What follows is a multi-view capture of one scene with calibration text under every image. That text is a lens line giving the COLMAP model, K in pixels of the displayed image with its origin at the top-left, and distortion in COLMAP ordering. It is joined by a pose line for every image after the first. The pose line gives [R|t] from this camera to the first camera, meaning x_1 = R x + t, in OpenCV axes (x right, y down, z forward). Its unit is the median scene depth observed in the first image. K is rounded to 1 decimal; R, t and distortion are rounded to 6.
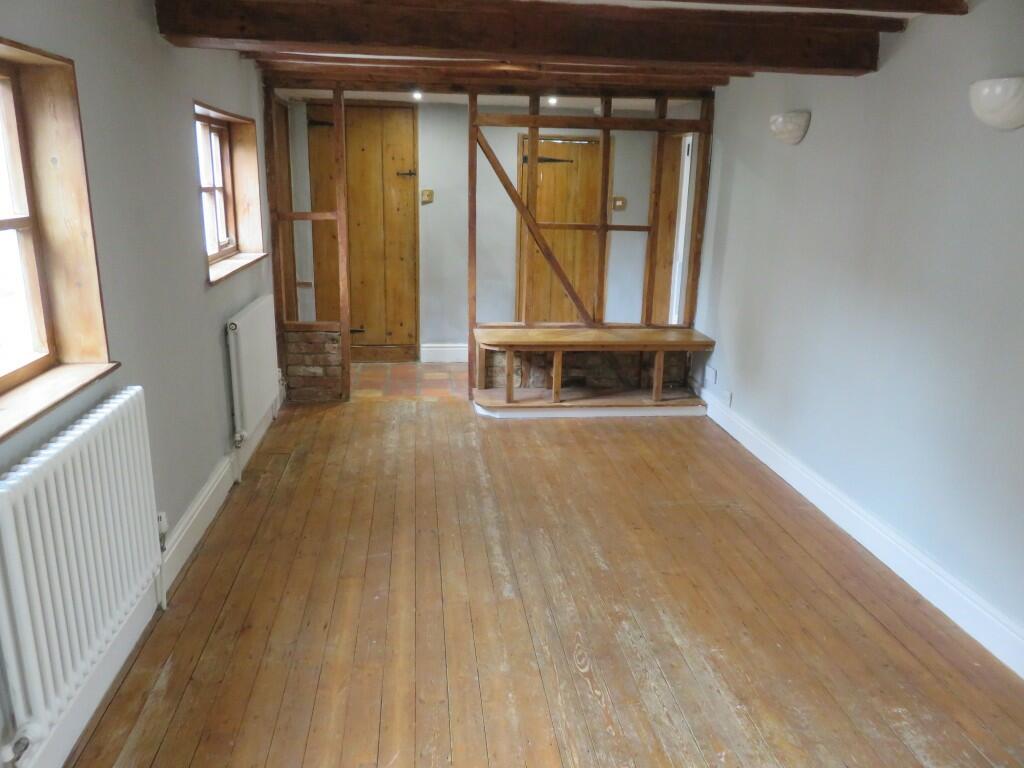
lens RADIAL K [[764.9, 0, 510.8], [0, 764.9, 385.6], [0, 0, 1]] dist [-0.010227, -0.005391]
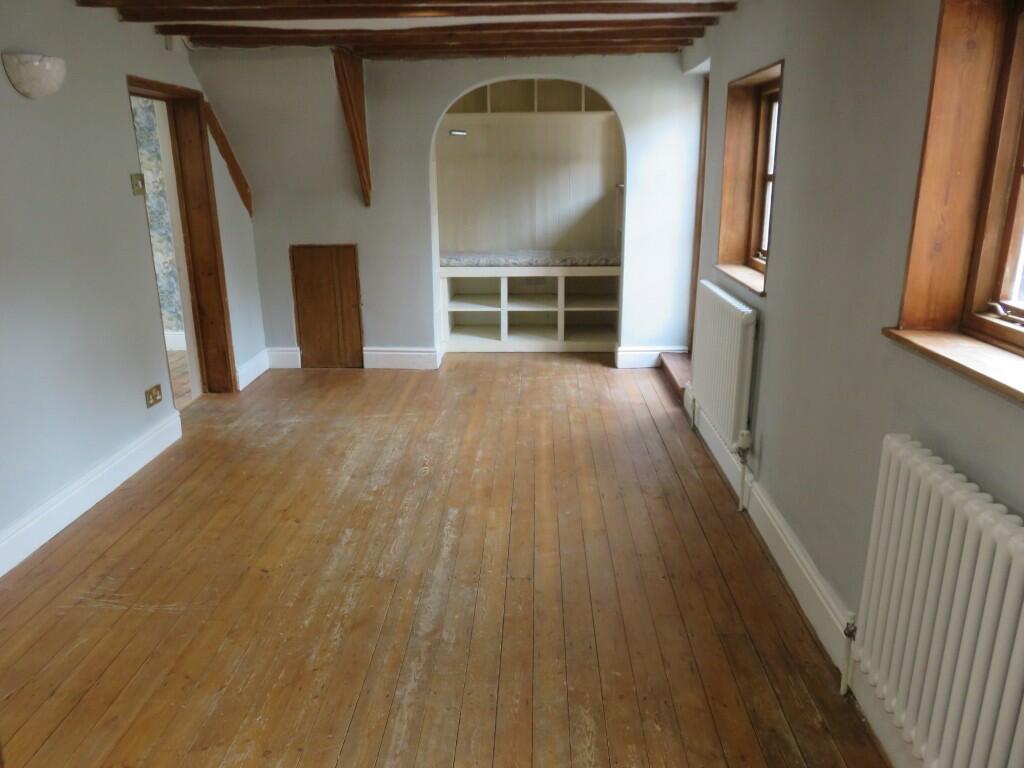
lens RADIAL K [[764.9, 0, 511.1], [0, 764.9, 384.2], [0, 0, 1]] dist [-0.010227, -0.005391]
pose [[-0.988281, -0.063166, 0.138964, -0.223604], [0.019291, 0.851384, 0.524188, -0.463134], [-0.151423, 0.520726, -0.840188, 1.757566]]
